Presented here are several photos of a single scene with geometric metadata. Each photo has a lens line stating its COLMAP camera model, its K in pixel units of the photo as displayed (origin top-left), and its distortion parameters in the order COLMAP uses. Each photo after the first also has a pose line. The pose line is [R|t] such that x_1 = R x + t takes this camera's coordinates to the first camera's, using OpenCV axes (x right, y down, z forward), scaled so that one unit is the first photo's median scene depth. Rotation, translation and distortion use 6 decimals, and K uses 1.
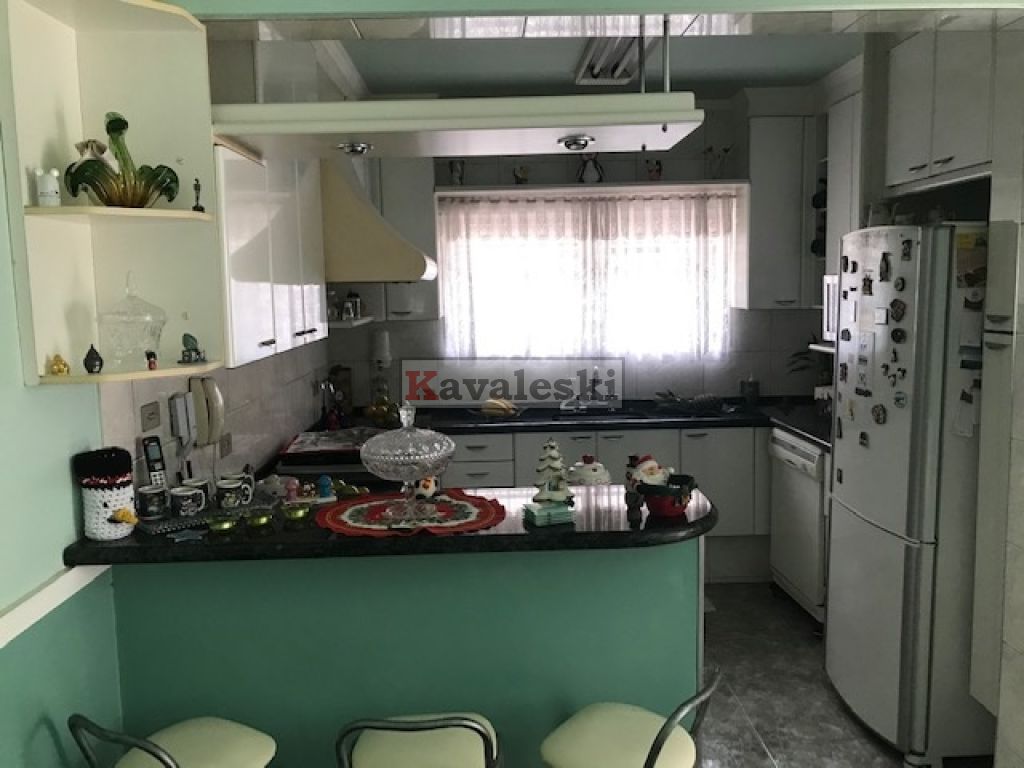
lens RADIAL K [[840.7, 0, 503.5], [0, 840.7, 393.7], [0, 0, 1]] dist [-0.005012, 0.021366]
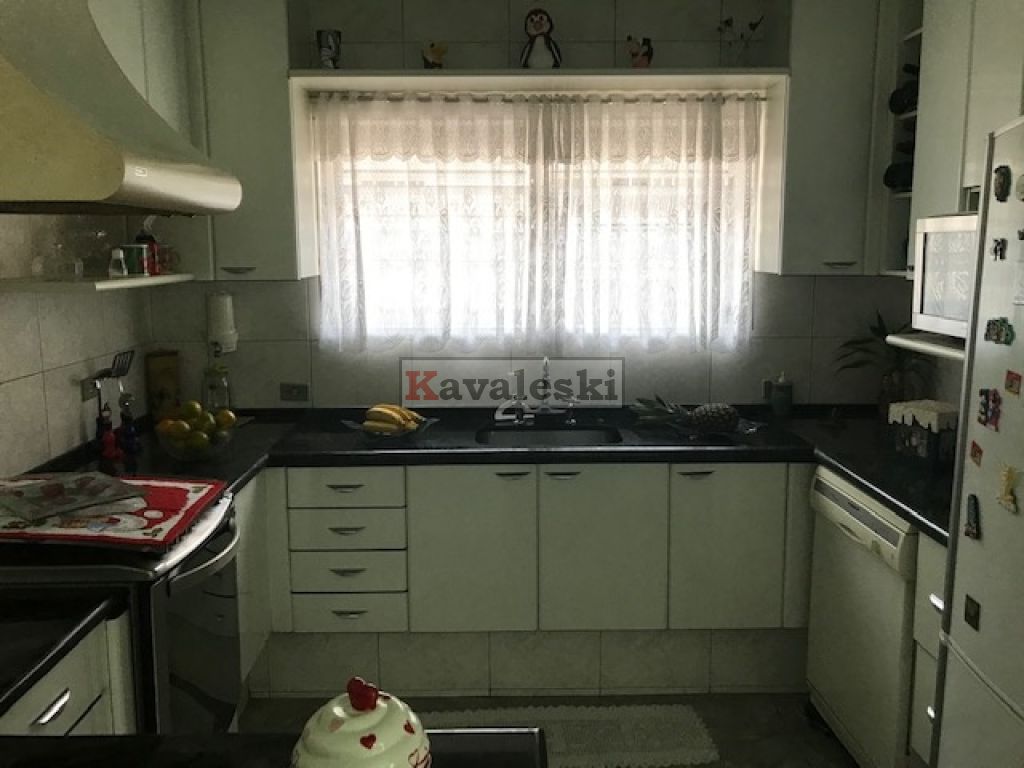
lens RADIAL K [[840.7, 0, 520.9], [0, 840.7, 373.5], [0, 0, 1]] dist [-0.005012, 0.021366]
pose [[0.999802, 0.018560, 0.007165, 0.086094], [-0.018732, 0.999520, 0.024660, -0.035424], [-0.006704, -0.024789, 0.999670, 0.346266]]
